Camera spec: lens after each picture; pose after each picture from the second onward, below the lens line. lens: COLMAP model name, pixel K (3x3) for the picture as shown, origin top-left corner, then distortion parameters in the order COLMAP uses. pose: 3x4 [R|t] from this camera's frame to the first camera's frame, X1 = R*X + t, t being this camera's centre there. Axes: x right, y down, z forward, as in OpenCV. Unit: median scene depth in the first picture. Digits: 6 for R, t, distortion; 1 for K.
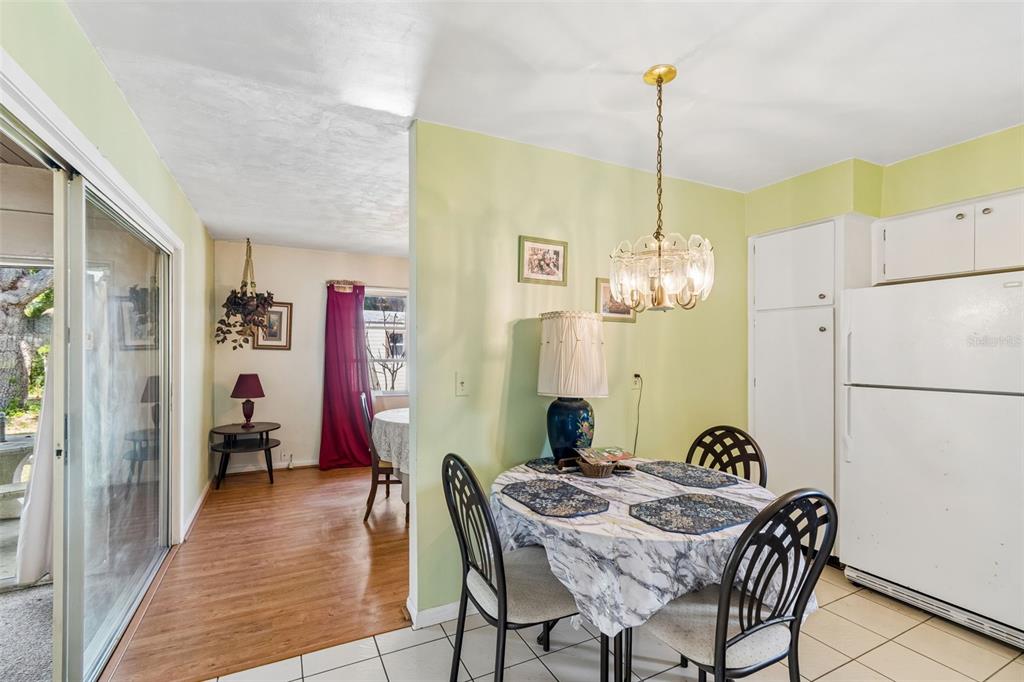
lens RADIAL K [[459.6, 0, 511.3], [0, 459.6, 345.2], [0, 0, 1]] dist [-0.001670, -0.000189]
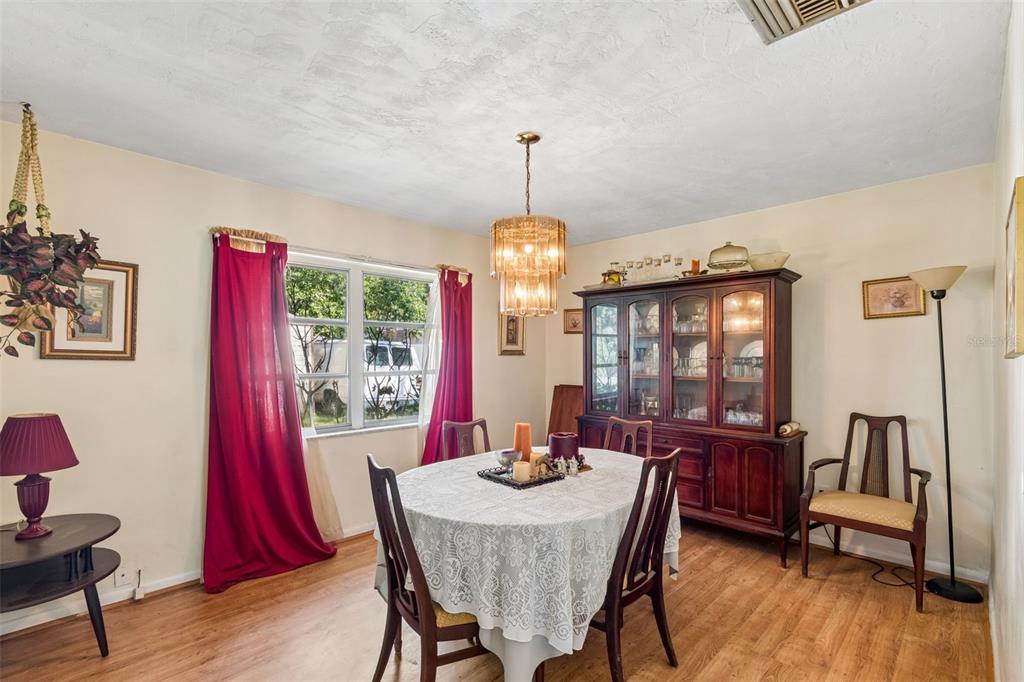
lens RADIAL K [[468.2, 0, 509.9], [0, 468.2, 359.8], [0, 0, 1]] dist [-0.000672, -0.000296]
pose [[0.948497, -0.006553, 0.316719, -0.538156], [0.001717, 0.999878, 0.015546, 0.005869], [-0.316782, -0.014201, 0.948392, 0.828611]]
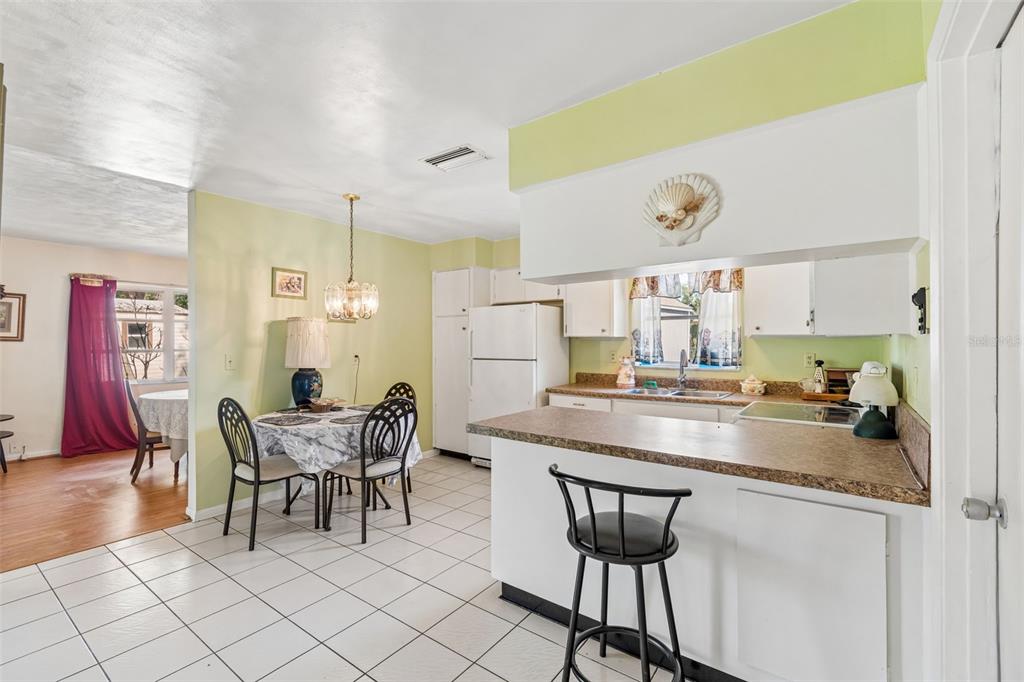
lens RADIAL K [[450.6, 0, 506.5], [0, 450.6, 339.0], [0, 0, 1]] dist [0.001558, 0.000294]
pose [[0.895401, 0.000420, 0.445260, 0.047054], [-0.002258, 0.999991, 0.003597, -0.001109], [-0.445254, -0.004226, 0.895394, -0.720835]]
